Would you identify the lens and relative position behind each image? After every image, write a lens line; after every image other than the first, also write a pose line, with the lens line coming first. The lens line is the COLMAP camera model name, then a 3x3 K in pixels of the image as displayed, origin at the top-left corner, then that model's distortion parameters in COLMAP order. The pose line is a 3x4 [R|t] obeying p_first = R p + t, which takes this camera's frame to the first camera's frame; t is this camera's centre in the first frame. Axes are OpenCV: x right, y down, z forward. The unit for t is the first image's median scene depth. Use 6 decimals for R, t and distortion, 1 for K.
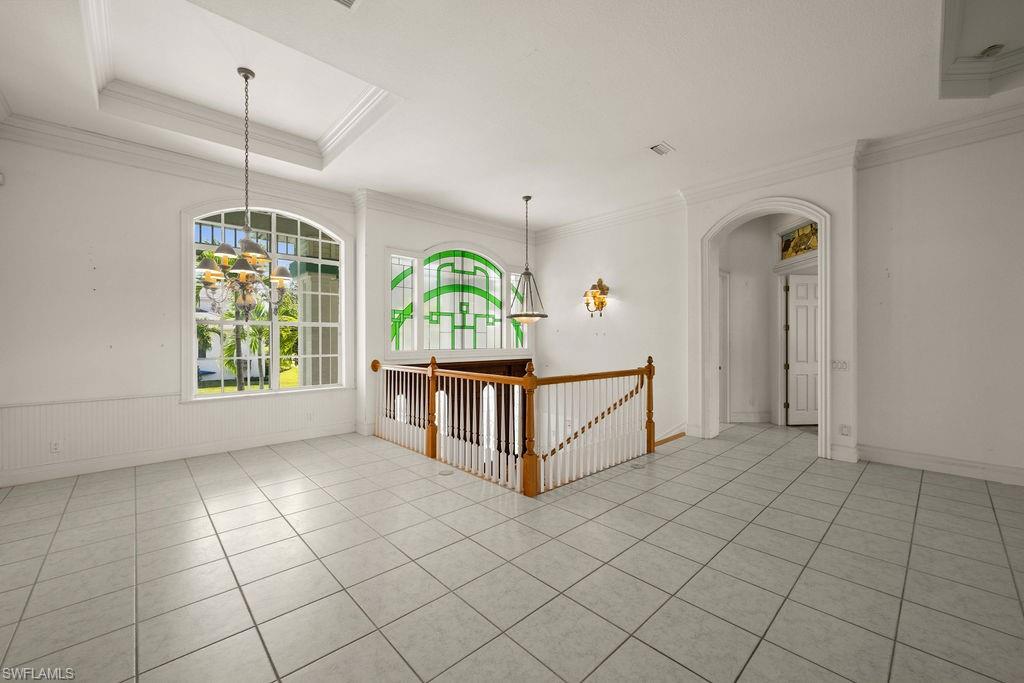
lens RADIAL K [[407.8, 0, 504.1], [0, 407.8, 339.7], [0, 0, 1]] dist [-0.001826, -0.000051]
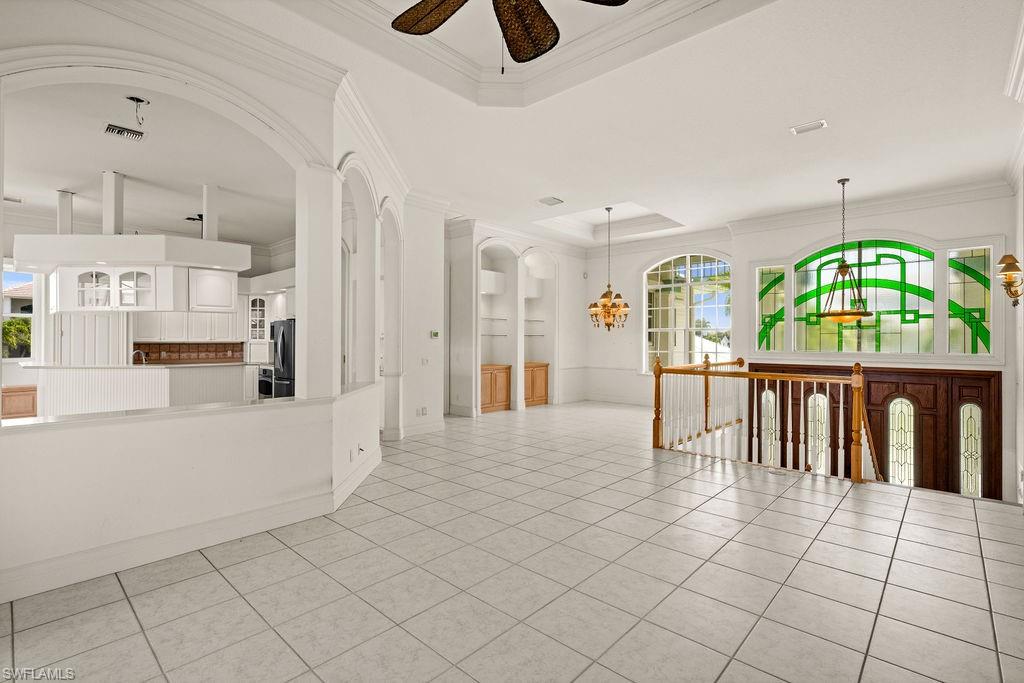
lens RADIAL K [[468.9, 0, 512.6], [0, 468.9, 340.5], [0, 0, 1]] dist [-0.002711, -0.000174]
pose [[0.083714, 0.000775, -0.996489, 0.873270], [-0.001606, 0.999999, 0.000643, -0.001500], [0.996488, 0.001546, 0.083715, 0.175713]]
